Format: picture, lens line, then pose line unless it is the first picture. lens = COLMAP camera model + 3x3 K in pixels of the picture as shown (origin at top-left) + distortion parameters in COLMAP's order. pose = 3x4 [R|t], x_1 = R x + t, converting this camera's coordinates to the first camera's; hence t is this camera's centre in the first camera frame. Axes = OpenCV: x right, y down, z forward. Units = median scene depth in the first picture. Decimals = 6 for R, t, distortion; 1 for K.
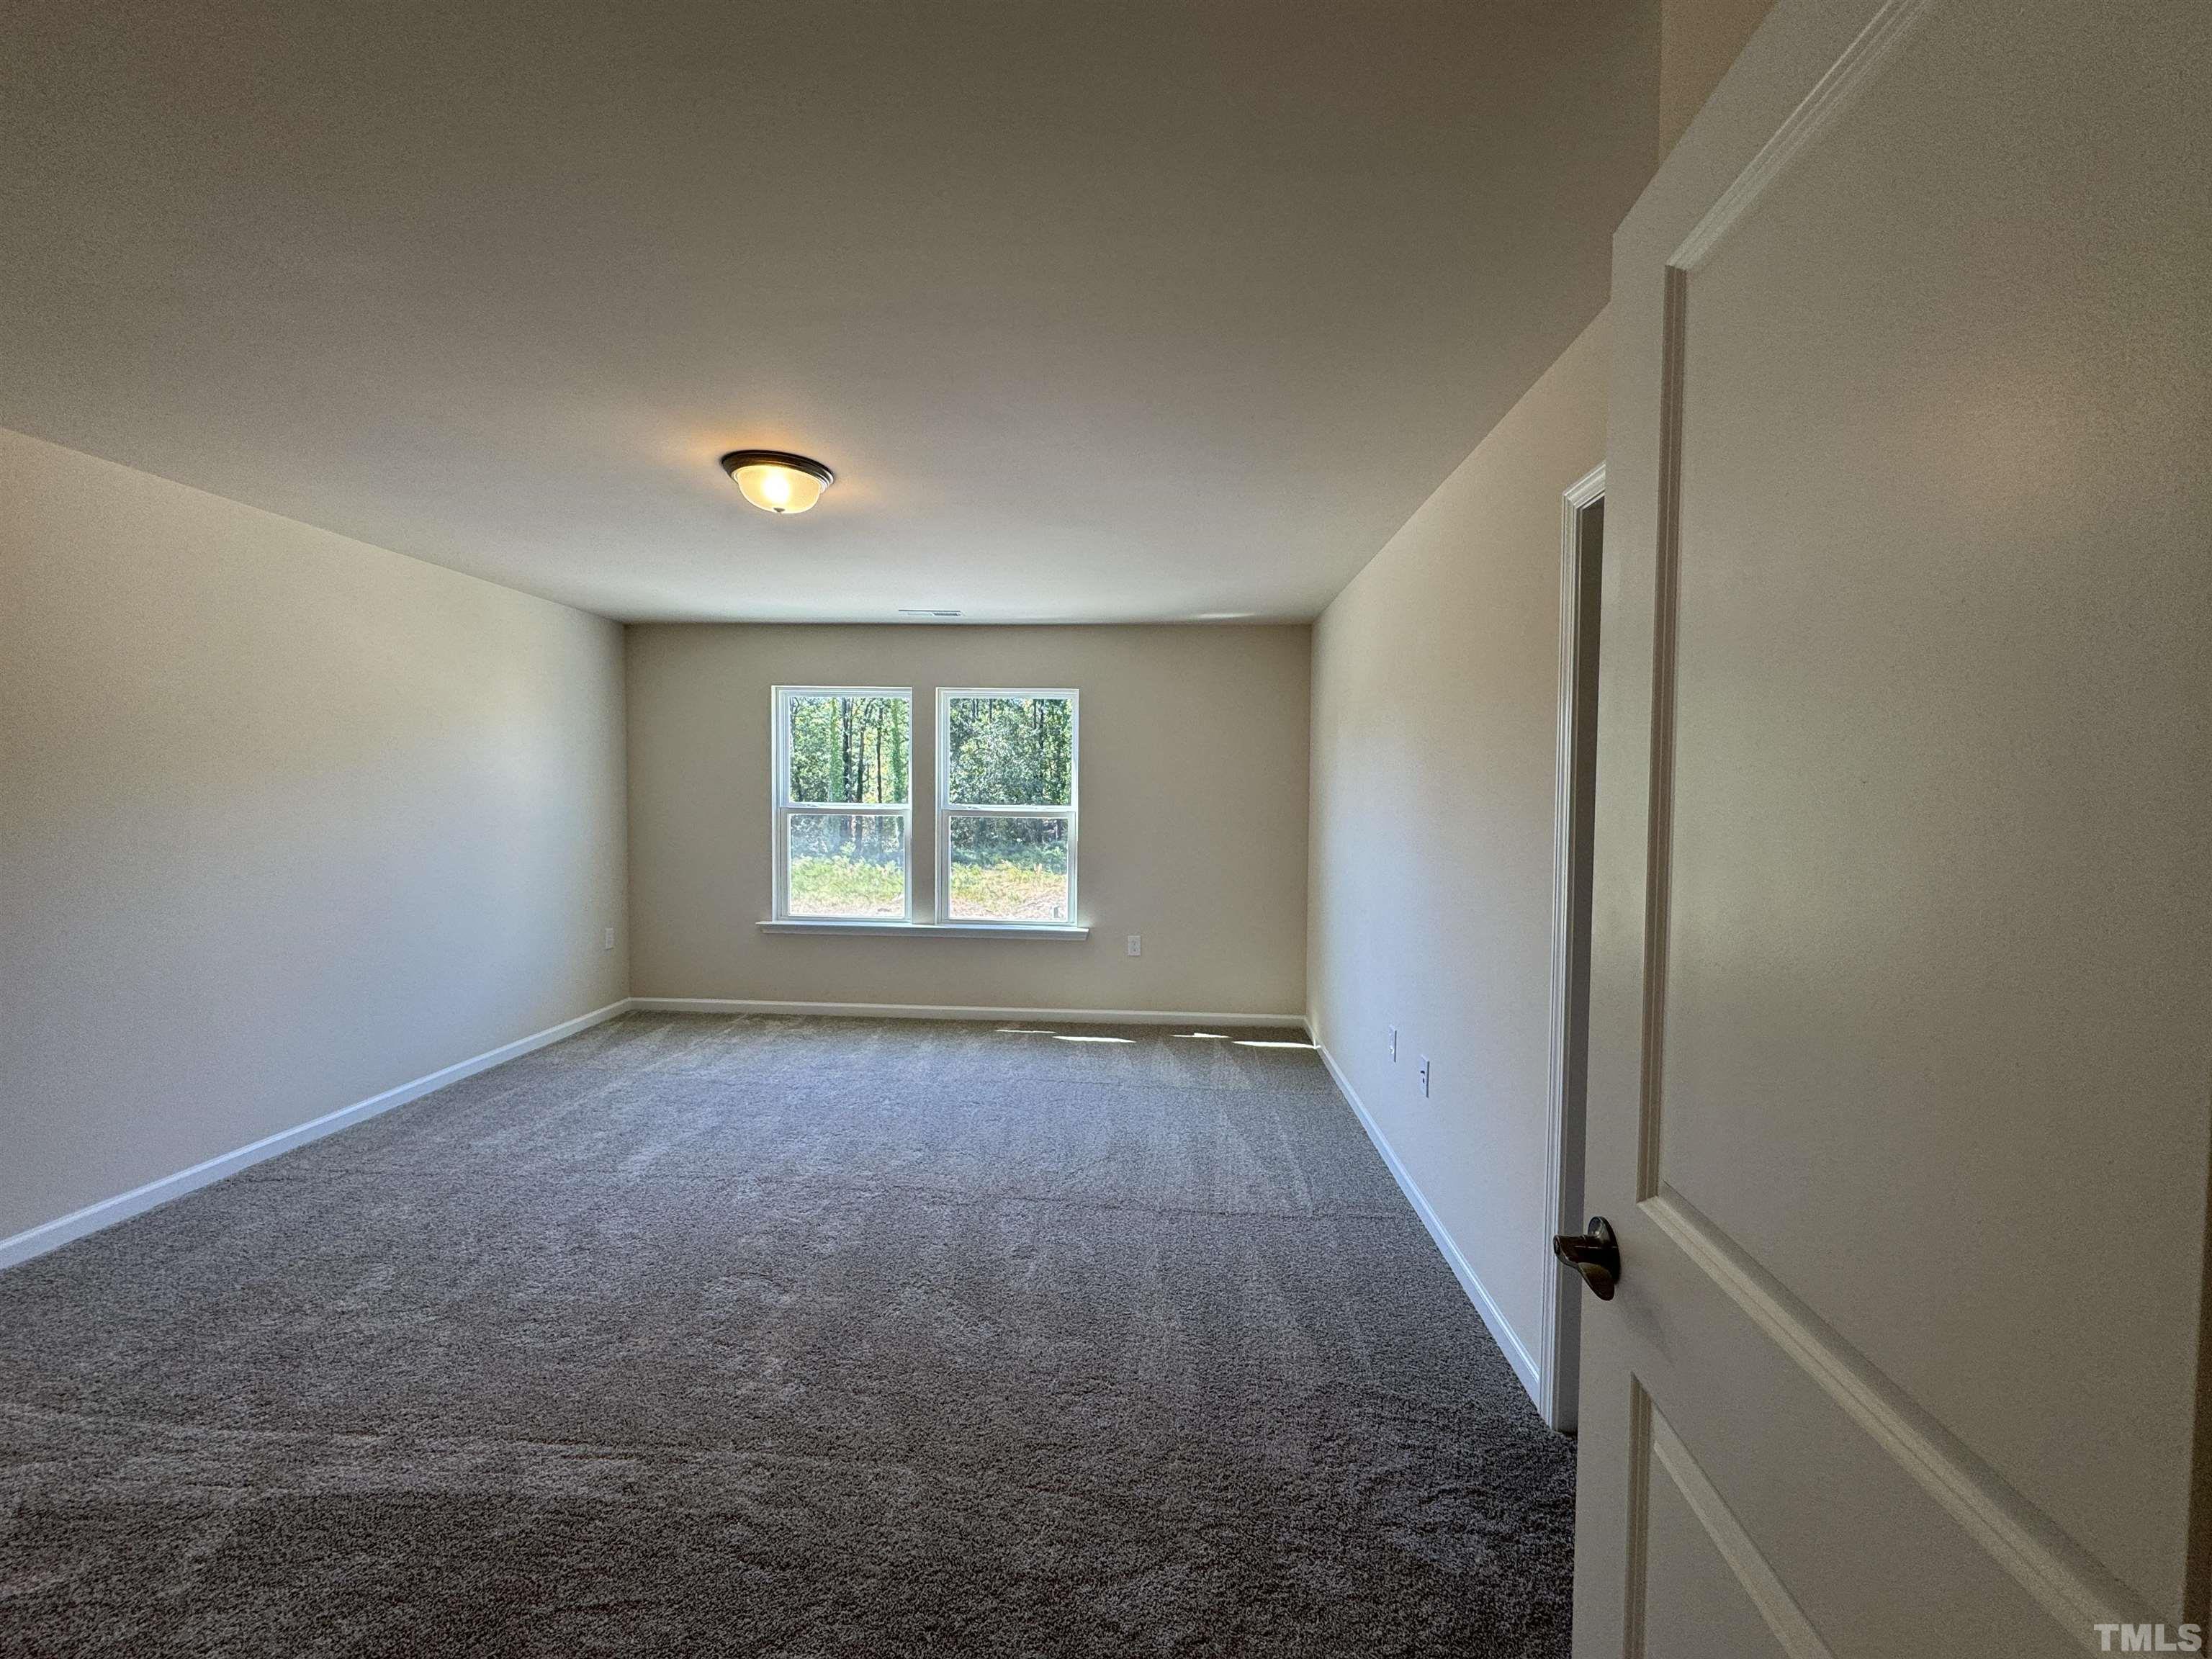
lens RADIAL K [[880.1, 0, 1105.1], [0, 880.1, 838.0], [0, 0, 1]] dist [-0.001605, 0.000446]
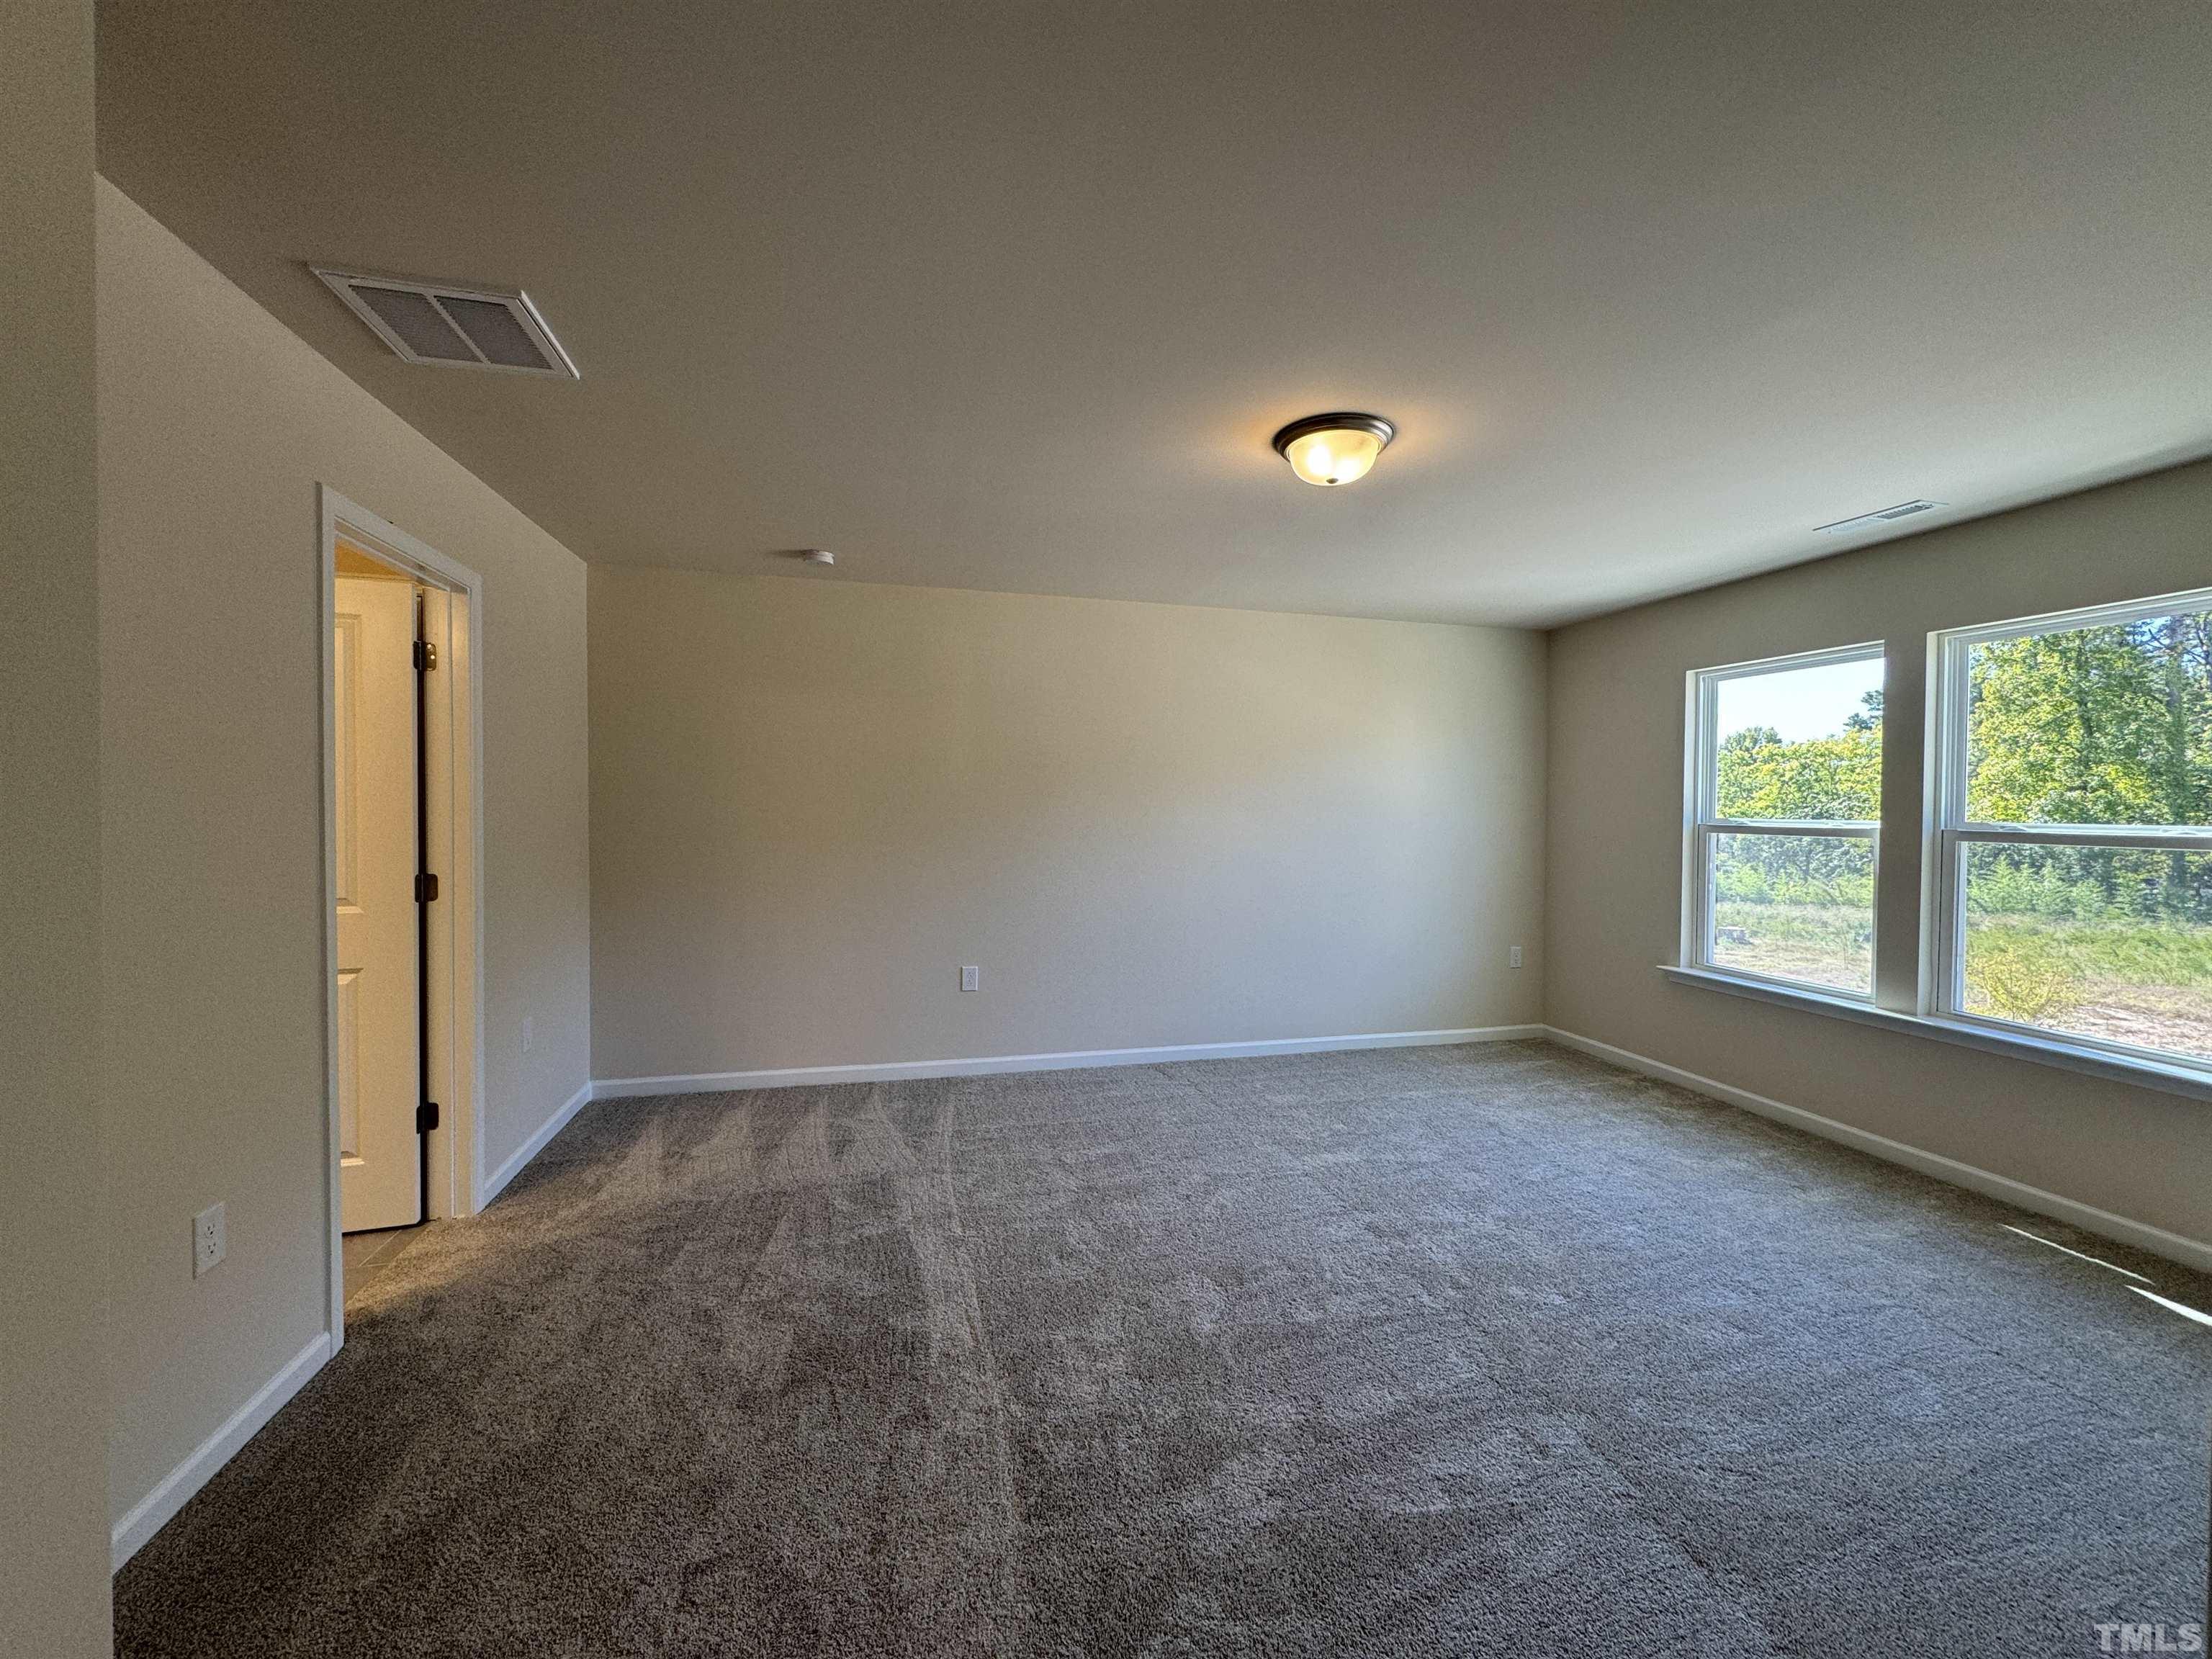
lens RADIAL K [[880.1, 0, 1102.3], [0, 880.1, 828.6], [0, 0, 1]] dist [-0.001605, 0.000446]
pose [[0.307848, 0.016628, -0.951290, 0.280587], [-0.058360, 0.998295, -0.001437, 0.001615], [0.949644, 0.055960, 0.308294, 0.335242]]
